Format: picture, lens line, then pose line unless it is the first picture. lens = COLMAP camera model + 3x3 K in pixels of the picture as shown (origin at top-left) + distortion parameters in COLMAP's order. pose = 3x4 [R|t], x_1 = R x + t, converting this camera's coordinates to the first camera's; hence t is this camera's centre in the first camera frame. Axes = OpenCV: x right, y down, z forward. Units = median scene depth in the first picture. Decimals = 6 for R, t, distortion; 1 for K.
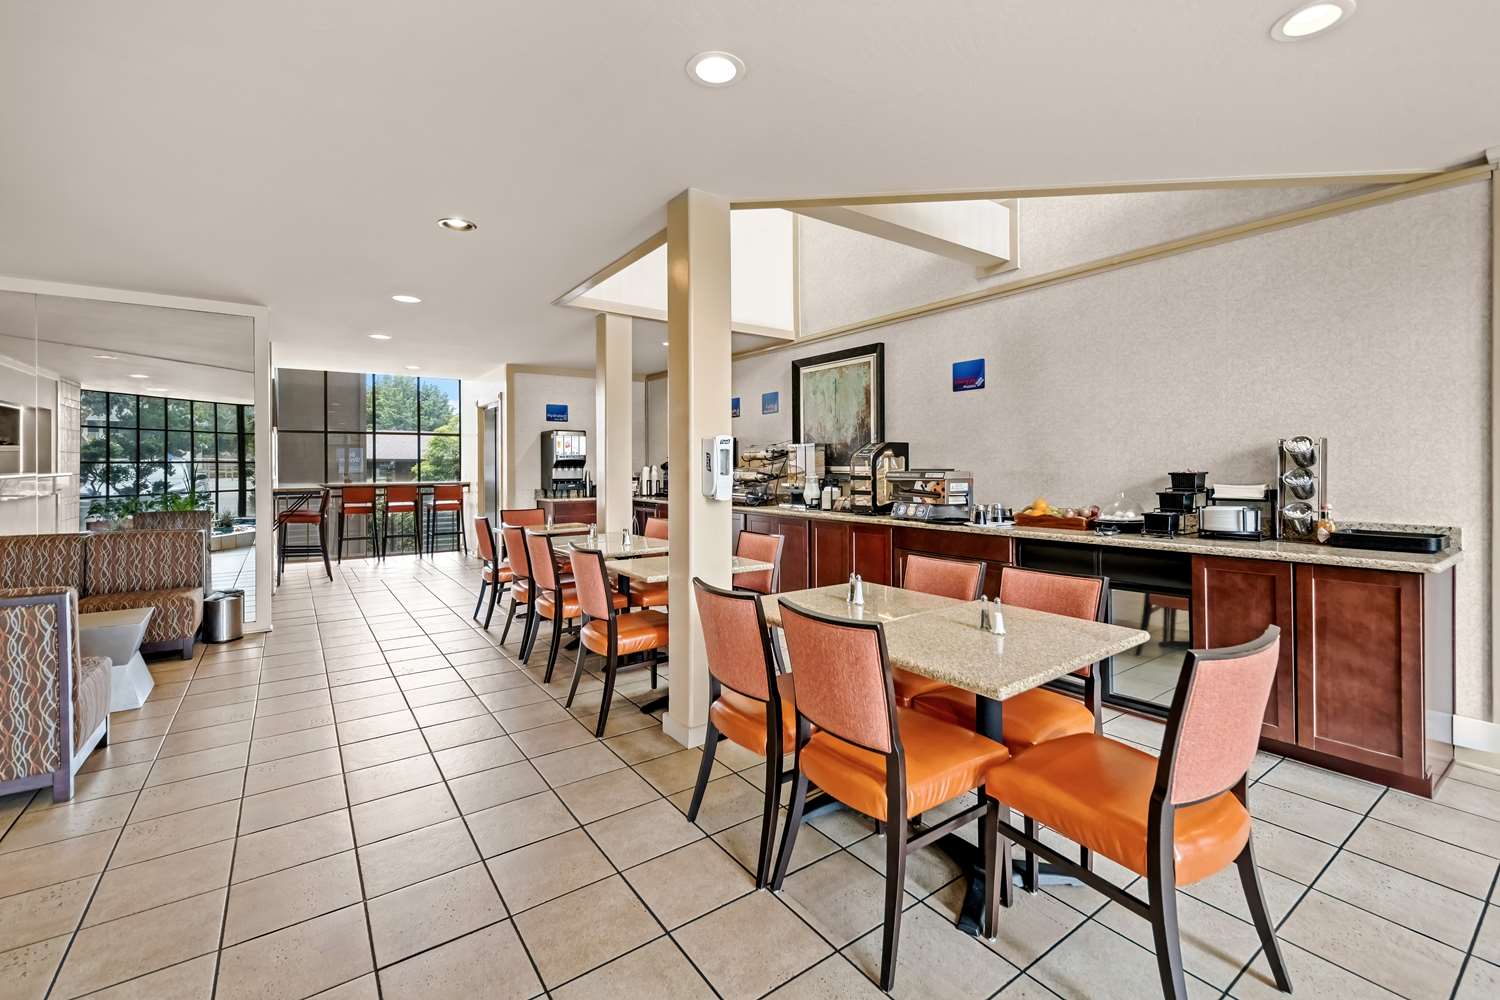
lens RADIAL K [[642.2, 0, 750.9], [0, 642.2, 460.7], [0, 0, 1]] dist [-0.001851, -0.000250]
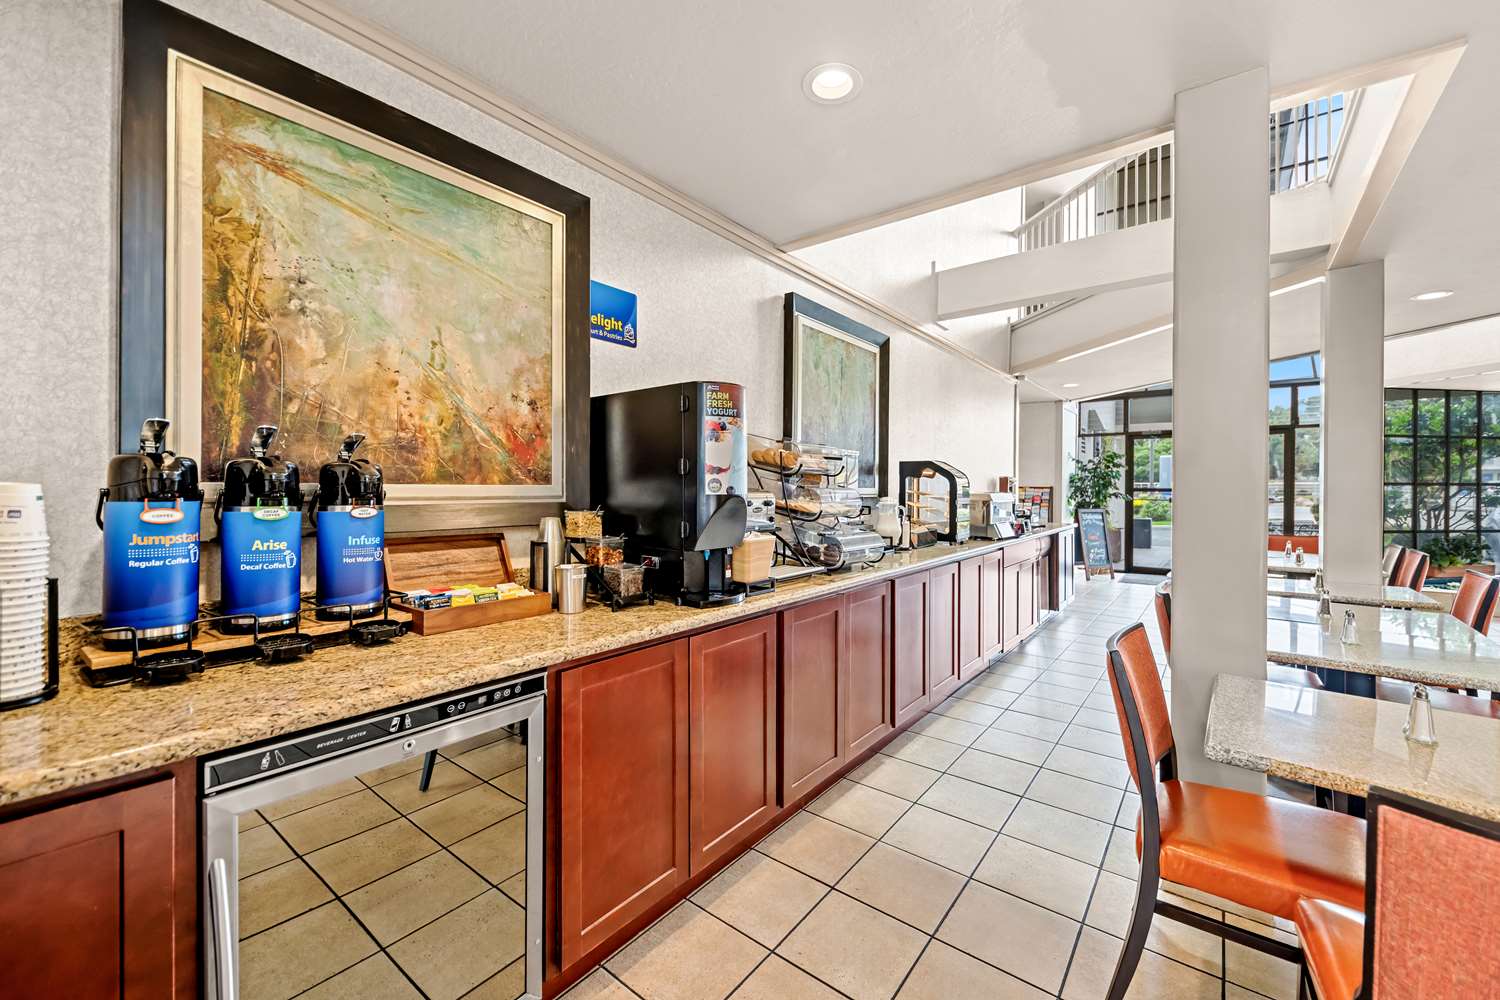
lens RADIAL K [[619.7, 0, 750.0], [0, 619.7, 500.0], [0, 0, 1]] dist [-0.002311, -0.000197]
pose [[-0.295502, -0.005279, 0.955327, -0.531729], [-0.005466, 0.999978, 0.003835, 0.022007], [-0.955326, -0.004089, -0.295525, 1.496712]]
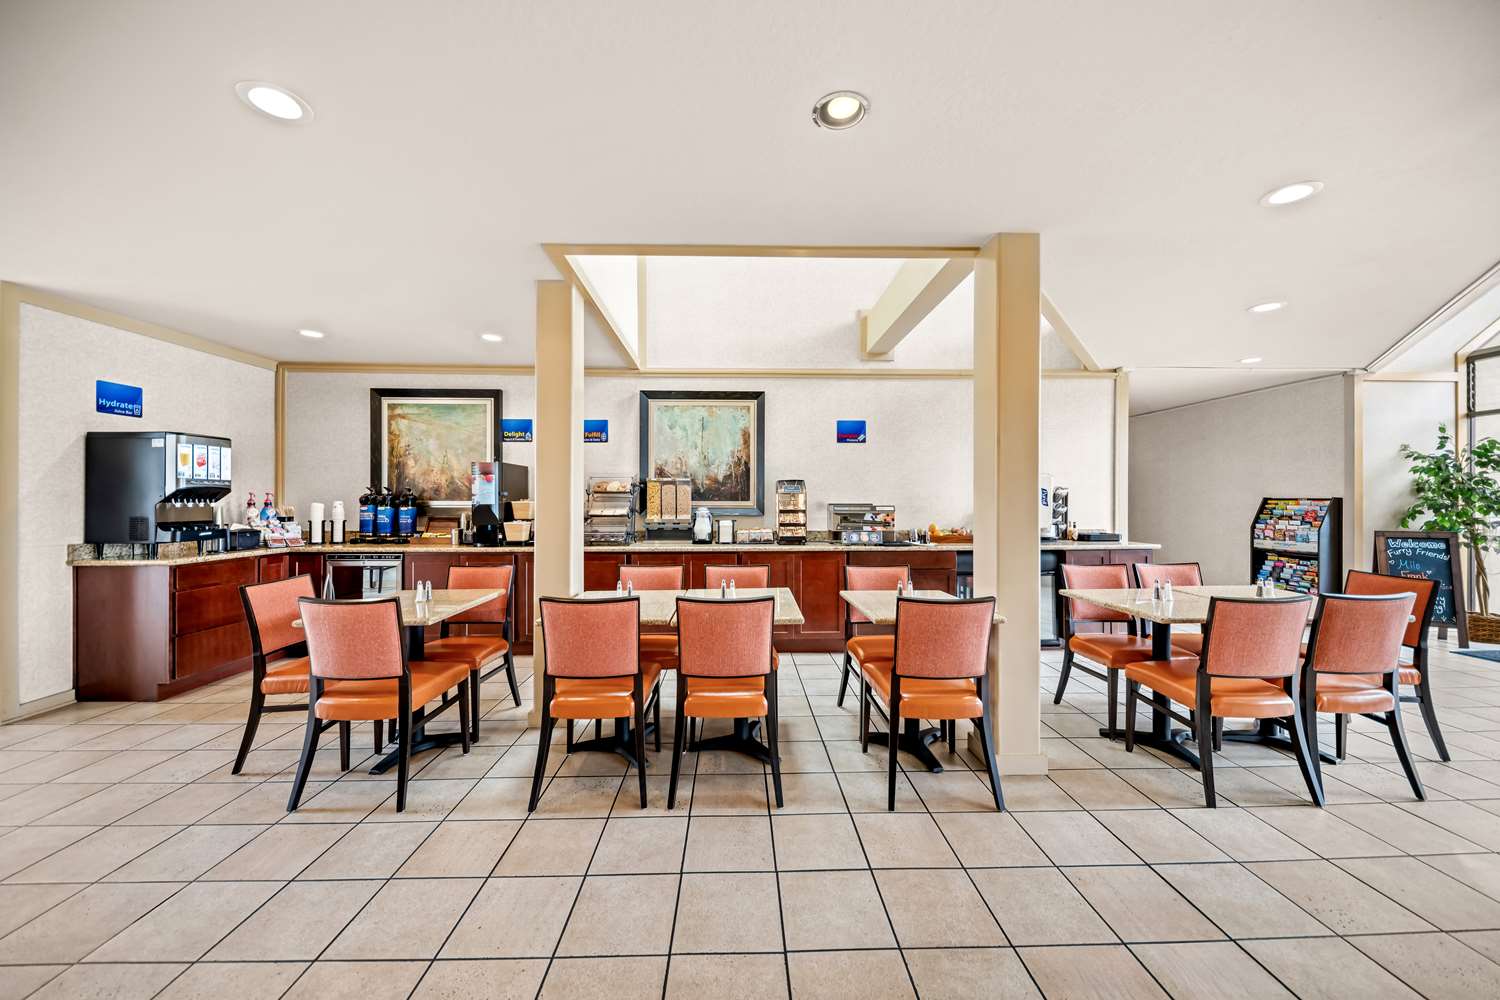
lens RADIAL K [[540.1, 0, 750.0], [0, 540.1, 500.0], [0, 0, 1]] dist [0.000370, 0.000003]
pose [[0.561896, 0.005859, 0.827187, -0.638925], [-0.010959, 0.999940, 0.000362, 0.006679], [-0.827135, -0.009269, 0.561926, 0.521201]]
